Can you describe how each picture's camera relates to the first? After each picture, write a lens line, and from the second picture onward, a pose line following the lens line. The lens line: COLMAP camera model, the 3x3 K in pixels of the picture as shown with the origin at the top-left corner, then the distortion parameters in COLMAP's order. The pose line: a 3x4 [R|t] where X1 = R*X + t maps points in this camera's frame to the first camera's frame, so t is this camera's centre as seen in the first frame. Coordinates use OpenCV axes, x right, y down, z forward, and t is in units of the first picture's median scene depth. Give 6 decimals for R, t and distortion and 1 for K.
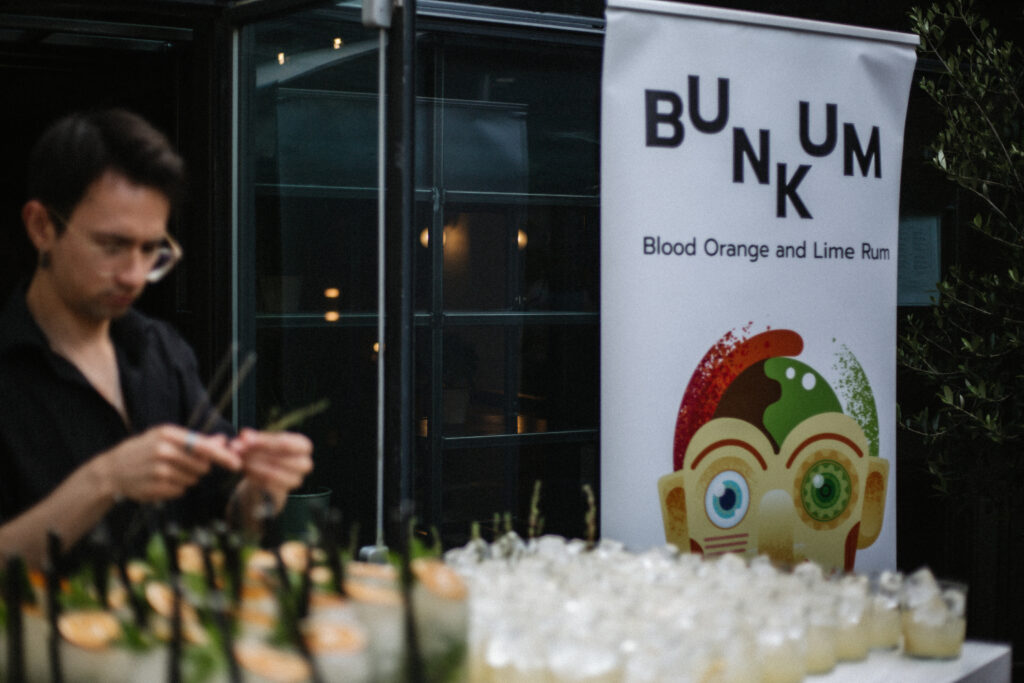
lens RADIAL K [[1476.6, 0, 512.0], [0, 1476.6, 341.5], [0, 0, 1]] dist [-0.112336, -0.062504]
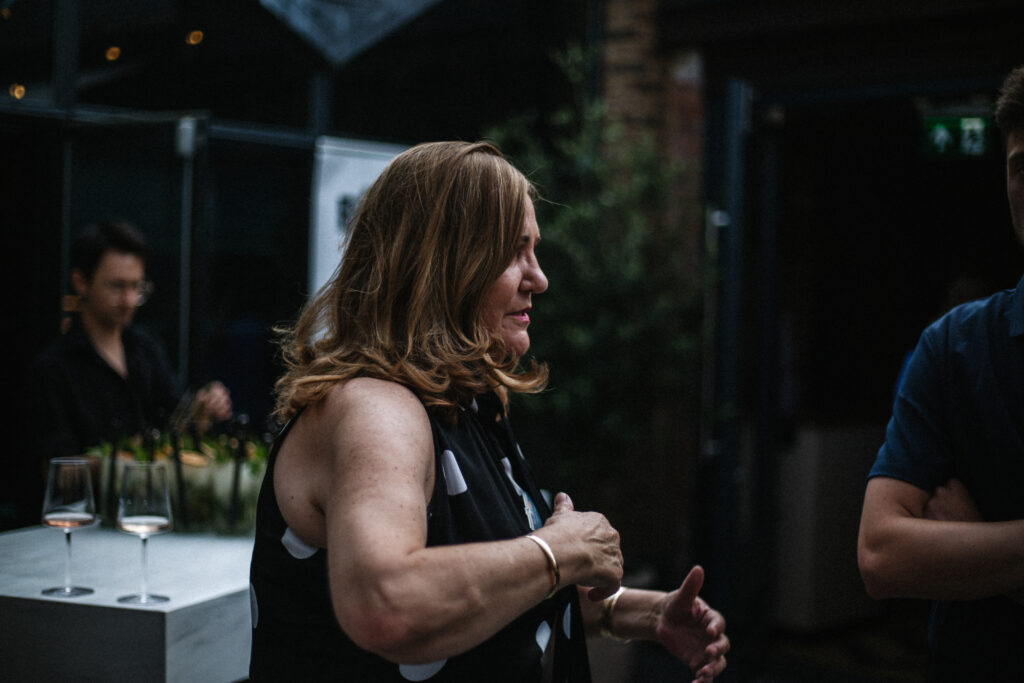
lens RADIAL K [[1534.0, 0, 516.3], [0, 1534.0, 320.9], [0, 0, 1]] dist [-0.087285, -0.097286]
pose [[0.953383, 0.027120, 0.300540, -0.241058], [-0.024997, 0.999628, -0.010909, -0.011888], [-0.300724, 0.002888, 0.953707, -0.753259]]
